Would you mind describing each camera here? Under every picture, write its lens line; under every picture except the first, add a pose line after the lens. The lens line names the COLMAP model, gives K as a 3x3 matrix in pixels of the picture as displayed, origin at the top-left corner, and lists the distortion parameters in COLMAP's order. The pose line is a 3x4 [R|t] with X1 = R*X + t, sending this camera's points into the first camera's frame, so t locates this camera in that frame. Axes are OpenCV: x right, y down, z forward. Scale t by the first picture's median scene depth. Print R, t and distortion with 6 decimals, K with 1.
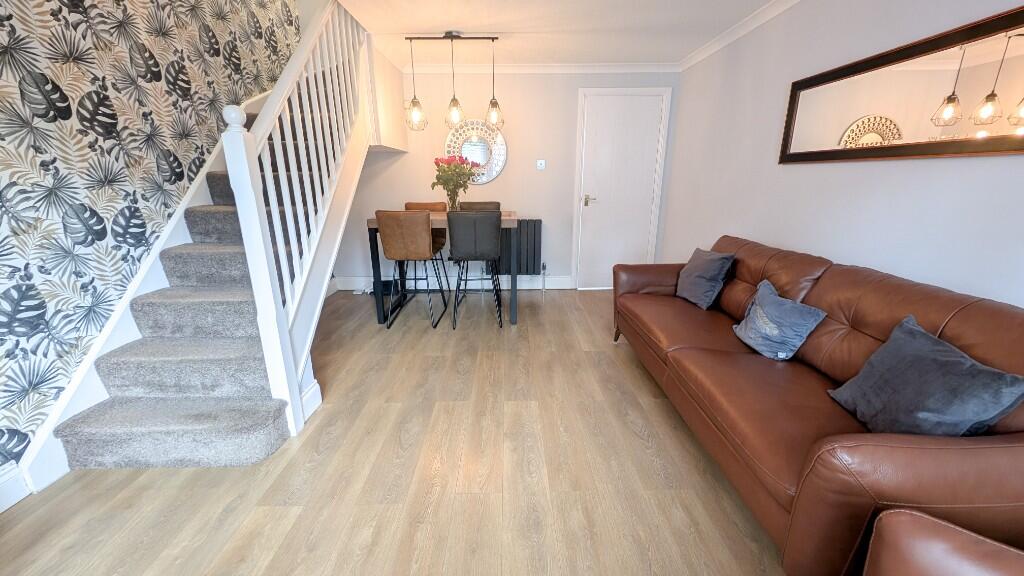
lens RADIAL K [[382.4, 0, 519.0], [0, 382.4, 287.6], [0, 0, 1]] dist [-0.001429, -0.000487]
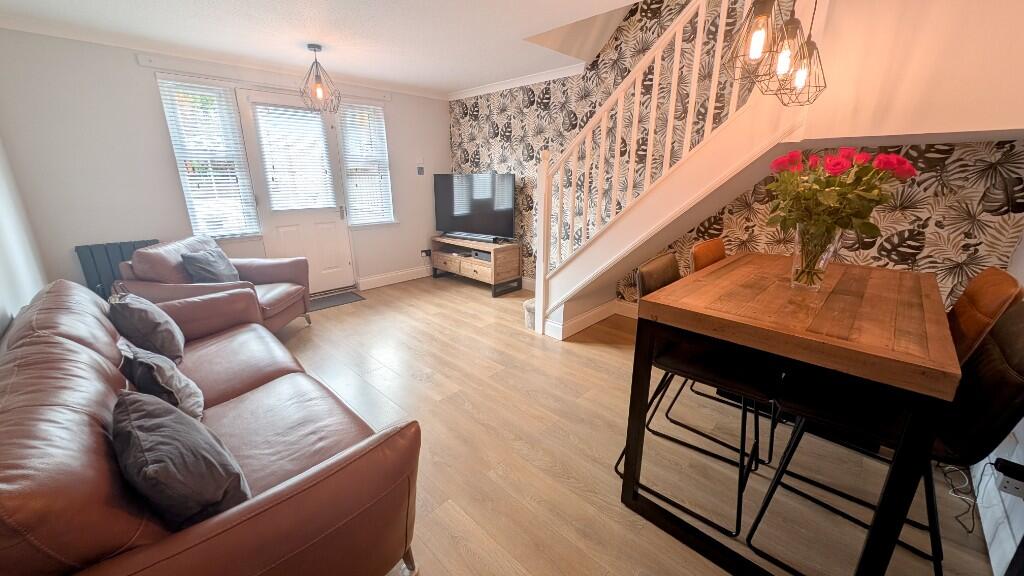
lens RADIAL K [[382.4, 0, 509.2], [0, 382.4, 286.9], [0, 0, 1]] dist [-0.001429, -0.000487]
pose [[-0.721459, 0.214962, -0.658246, 0.599436], [-0.175825, 0.862573, 0.474398, -0.585550], [0.669763, 0.457995, -0.584515, 1.750883]]
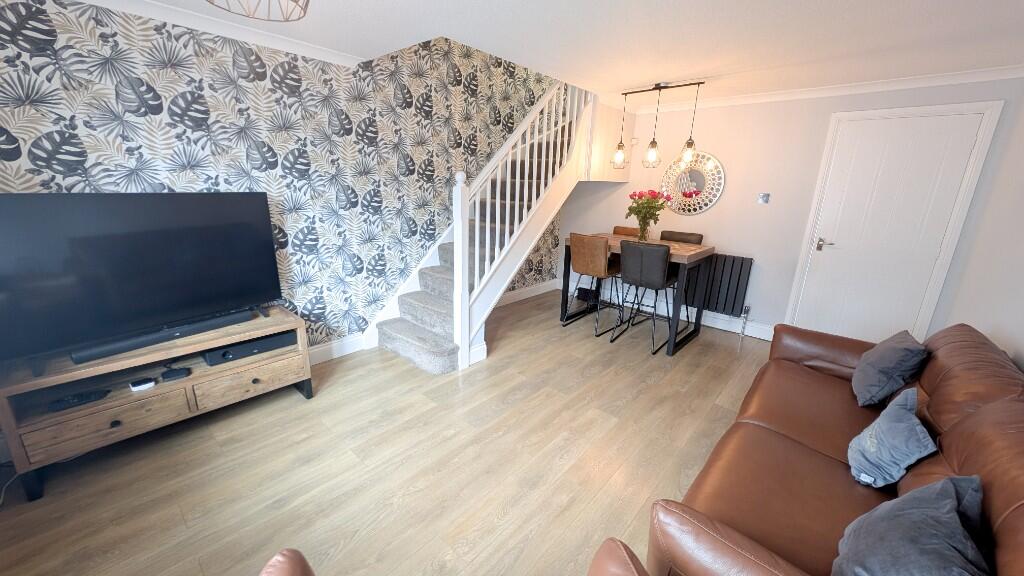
lens RADIAL K [[382.4, 0, 511.4], [0, 382.4, 285.6], [0, 0, 1]] dist [-0.001429, -0.000487]
pose [[0.733025, 0.199989, -0.650138, 0.500554], [-0.218009, 0.974454, 0.053950, -0.082298], [0.644319, 0.102189, 0.757899, -0.099548]]
